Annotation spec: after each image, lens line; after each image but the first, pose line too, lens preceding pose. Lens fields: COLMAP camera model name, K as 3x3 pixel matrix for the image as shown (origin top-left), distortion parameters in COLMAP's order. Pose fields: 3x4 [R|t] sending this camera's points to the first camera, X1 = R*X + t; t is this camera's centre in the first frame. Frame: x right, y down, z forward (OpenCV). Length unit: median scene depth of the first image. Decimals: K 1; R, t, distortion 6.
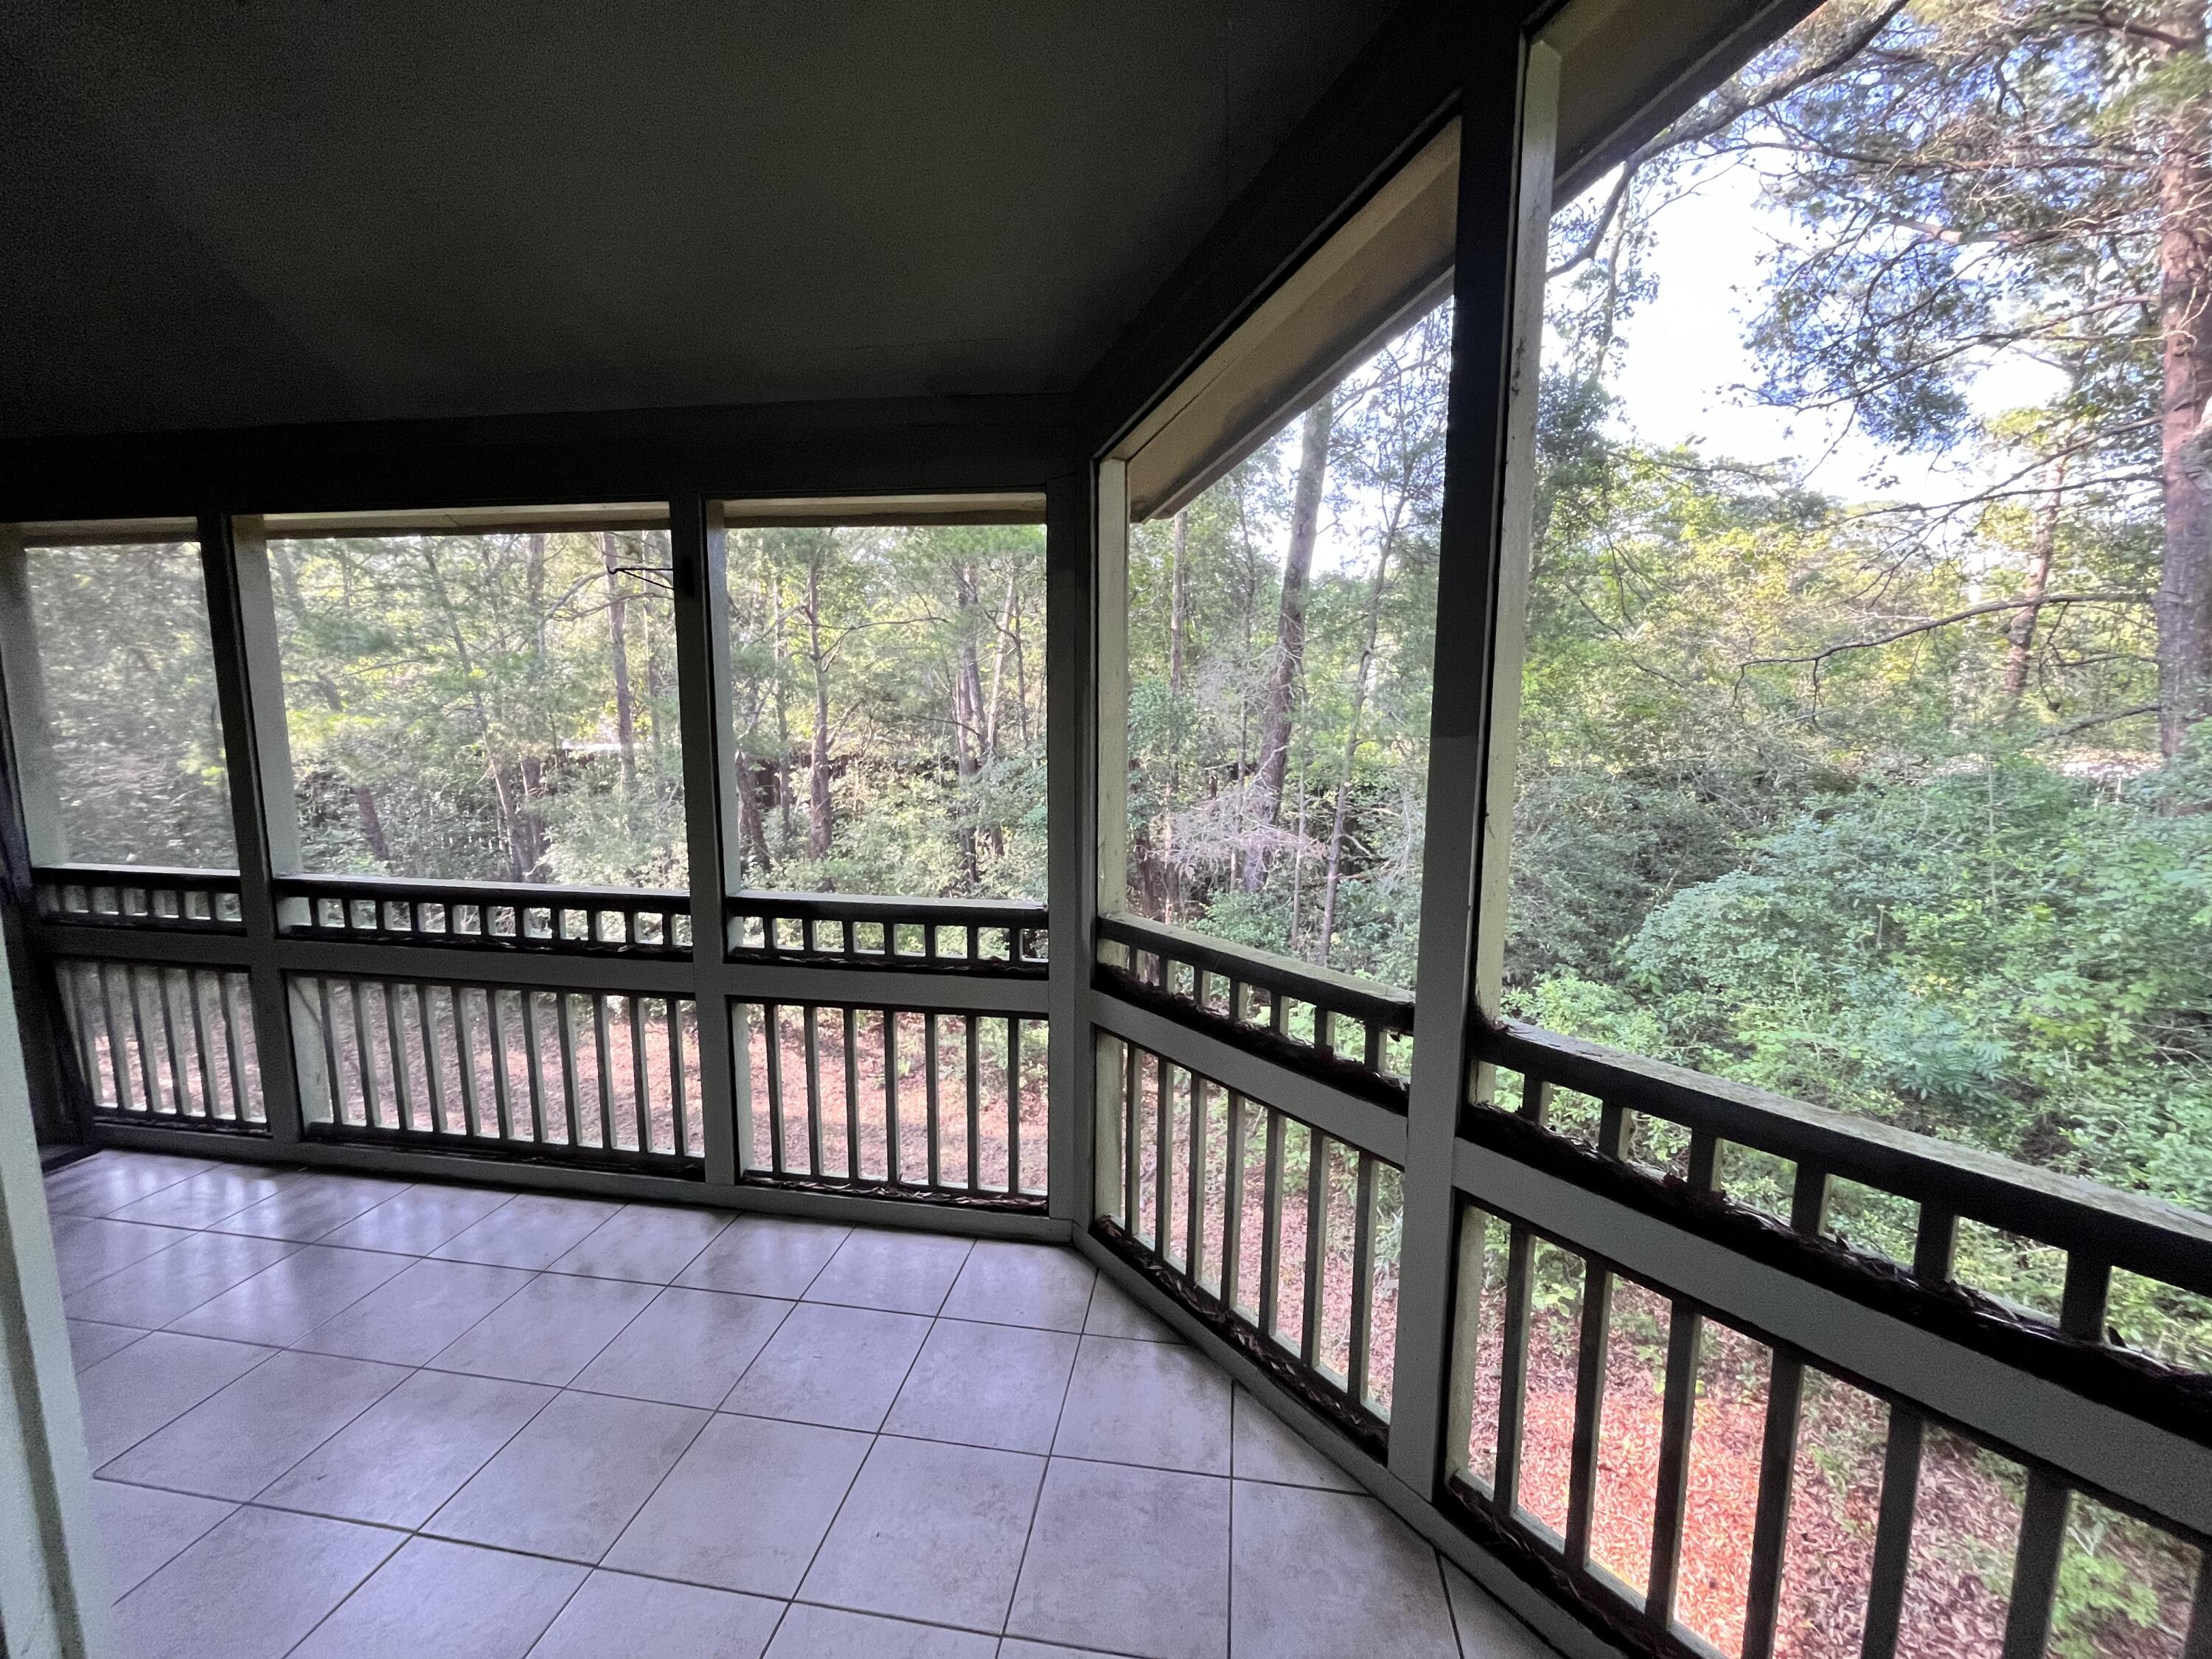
lens RADIAL K [[893.9, 0, 1106.0], [0, 893.9, 829.5], [0, 0, 1]] dist [-0.004094, 0.000920]
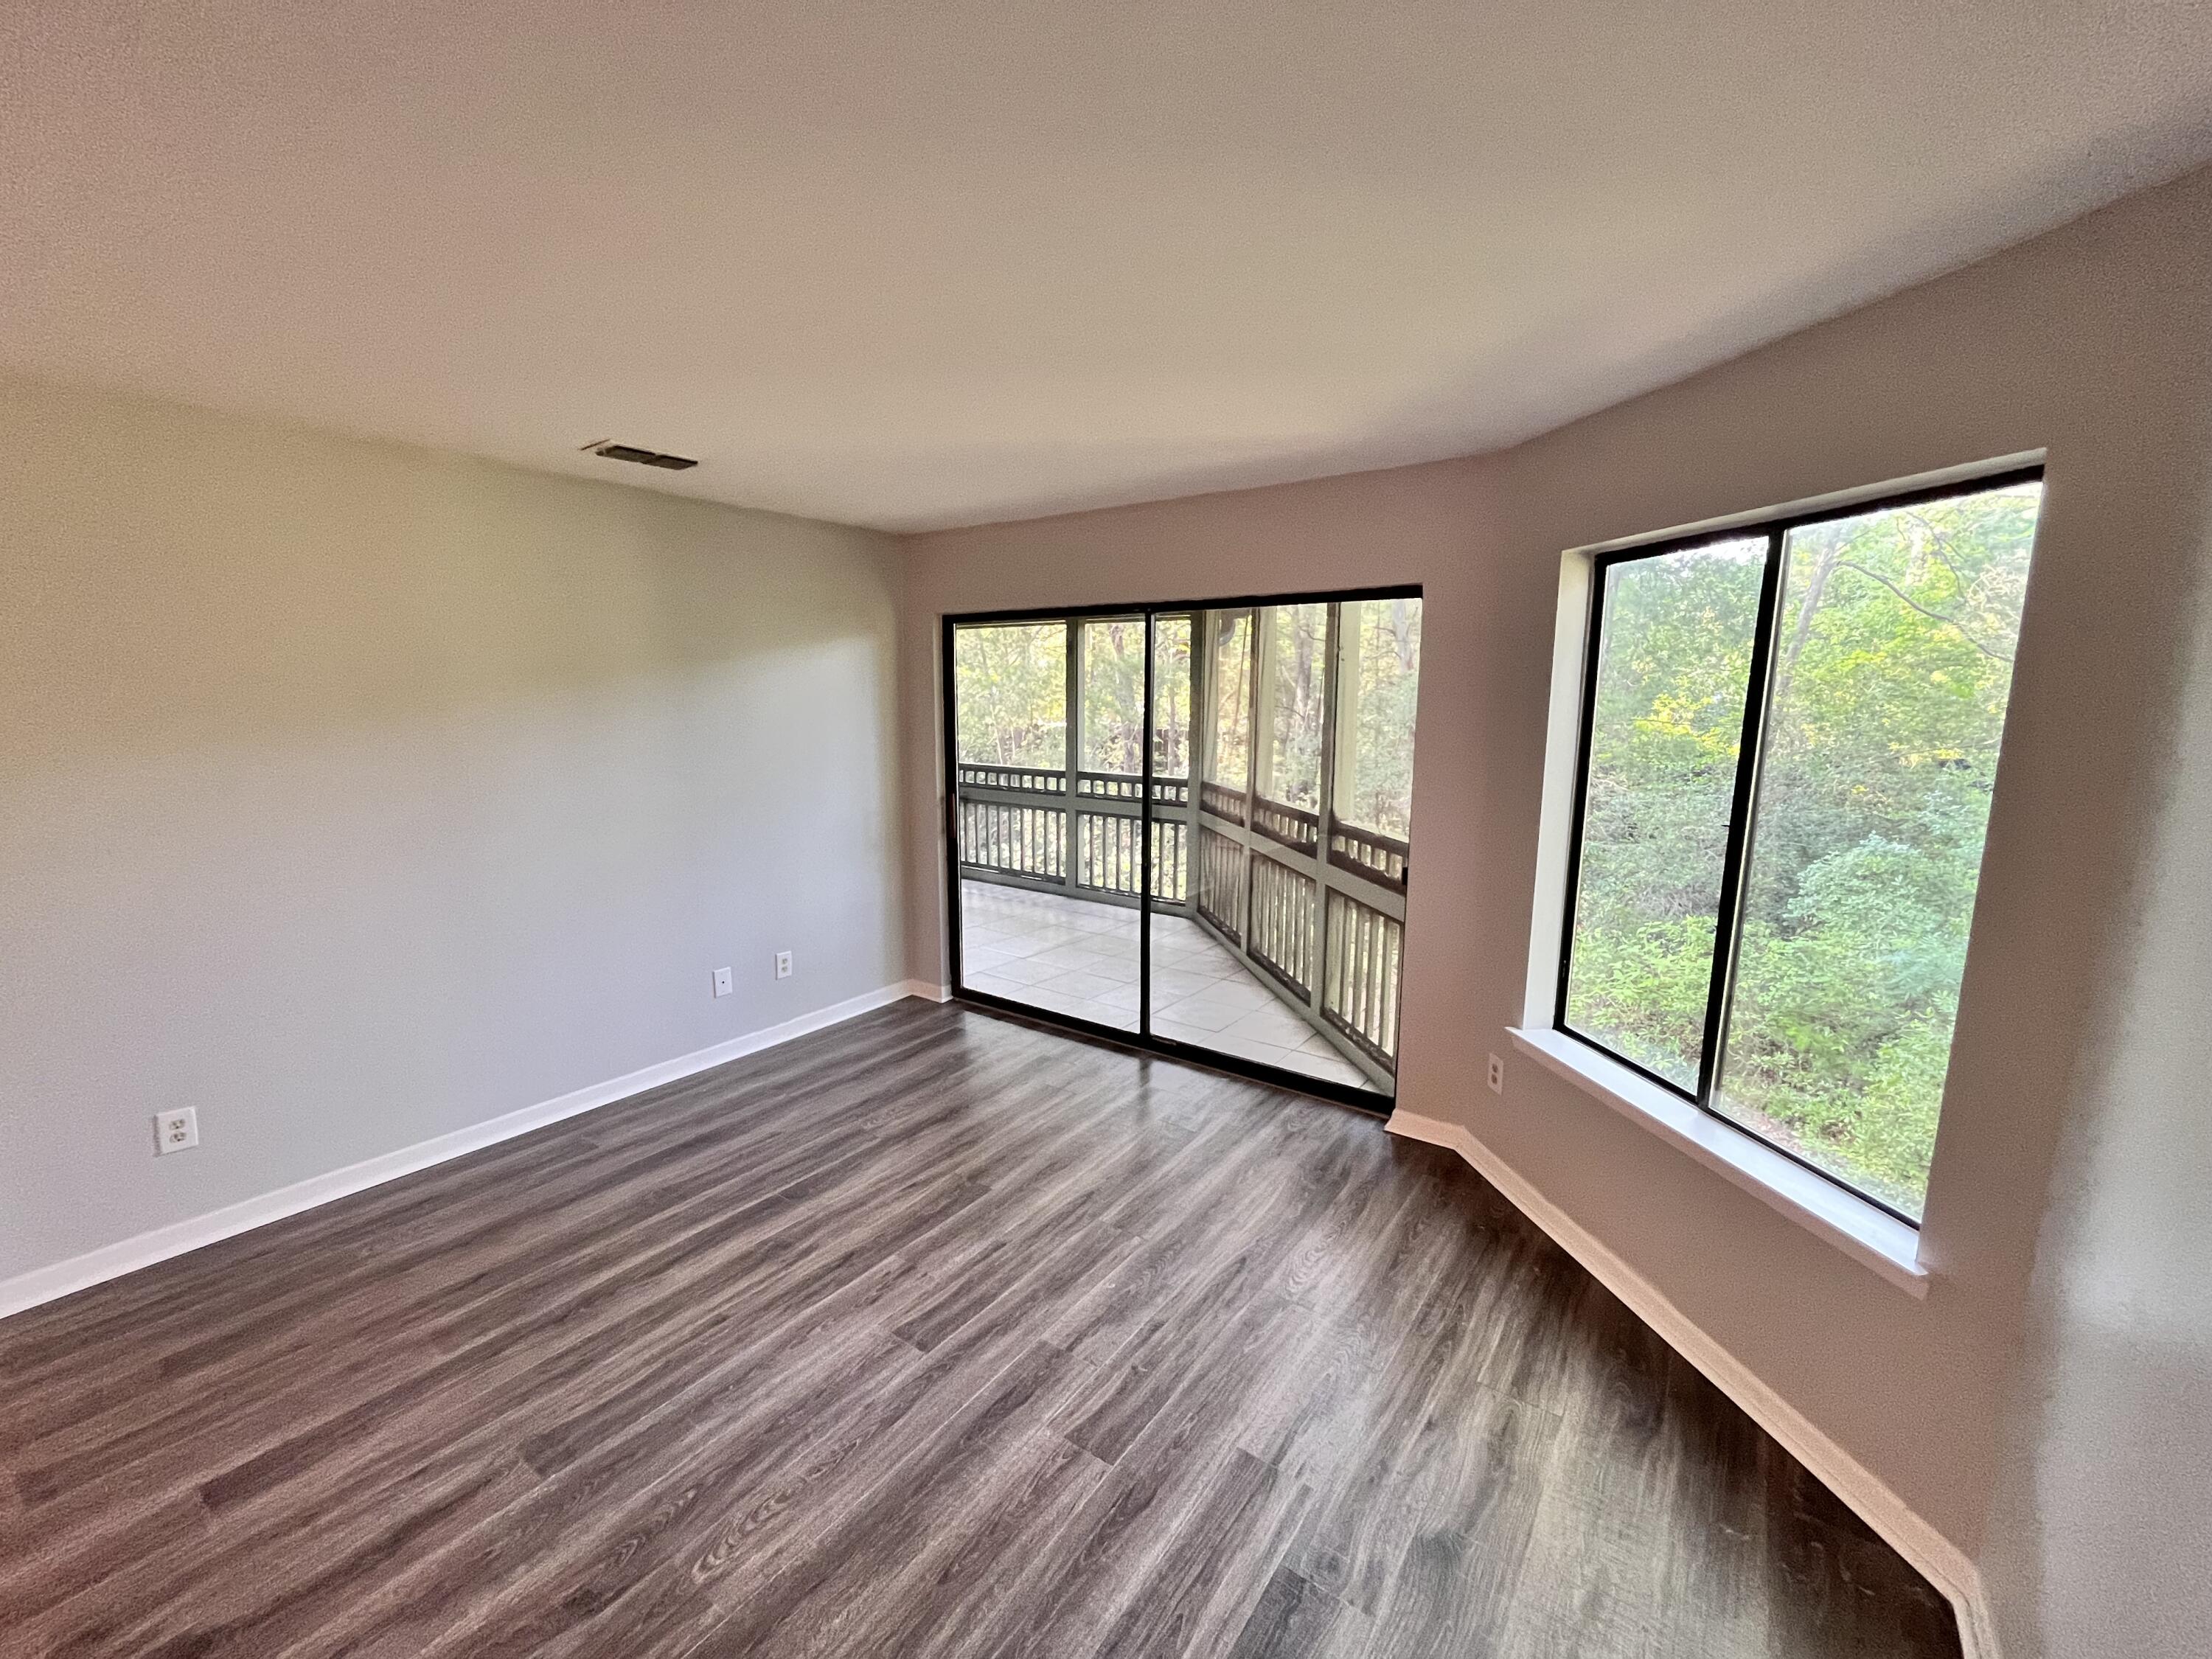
lens RADIAL K [[893.9, 0, 1106.0], [0, 893.9, 829.5], [0, 0, 1]] dist [-0.004094, 0.000920]
pose [[0.889417, 0.068638, -0.451914, 0.798791], [-0.061648, 0.997641, 0.030195, 0.155202], [0.452920, 0.001004, 0.891551, -1.224110]]
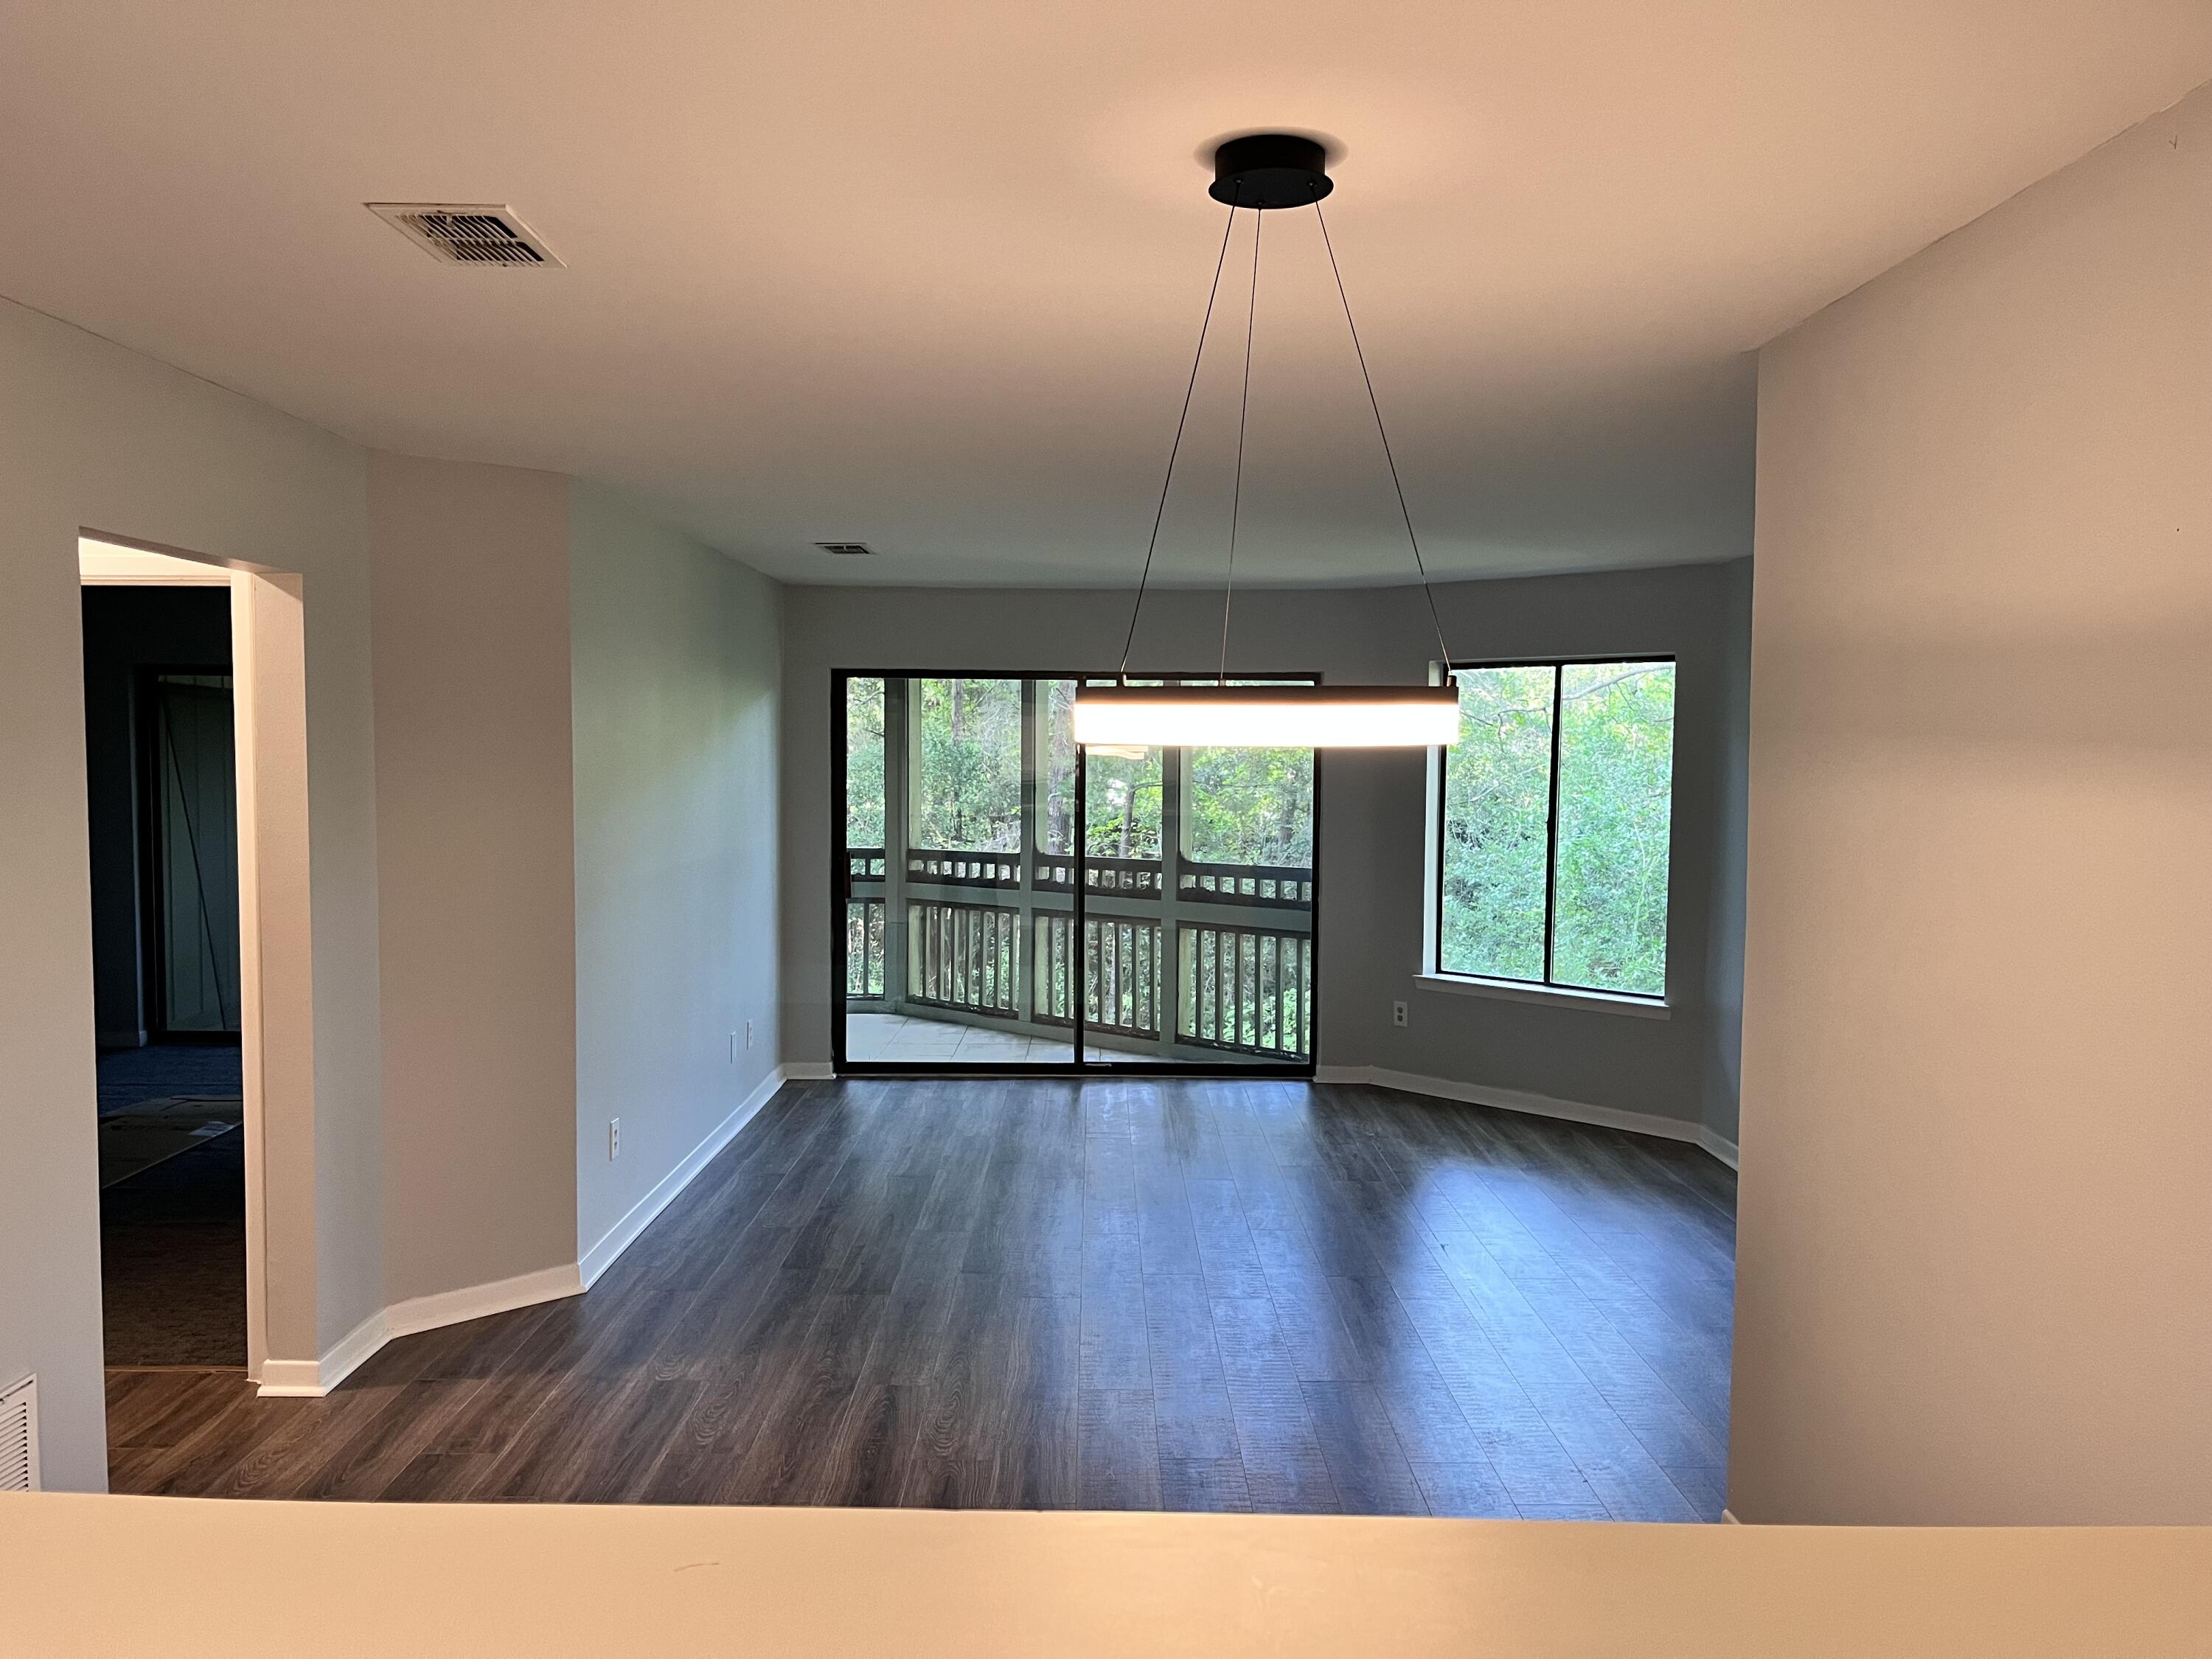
lens RADIAL K [[1672.4, 0, 1083.5], [0, 1672.4, 854.1], [0, 0, 1]] dist [0.069121, -0.089315]
pose [[0.990134, -0.006764, 0.139962, -0.140020], [0.017007, 0.997251, -0.072118, 0.365940], [-0.139089, 0.073787, 0.987527, -2.759924]]
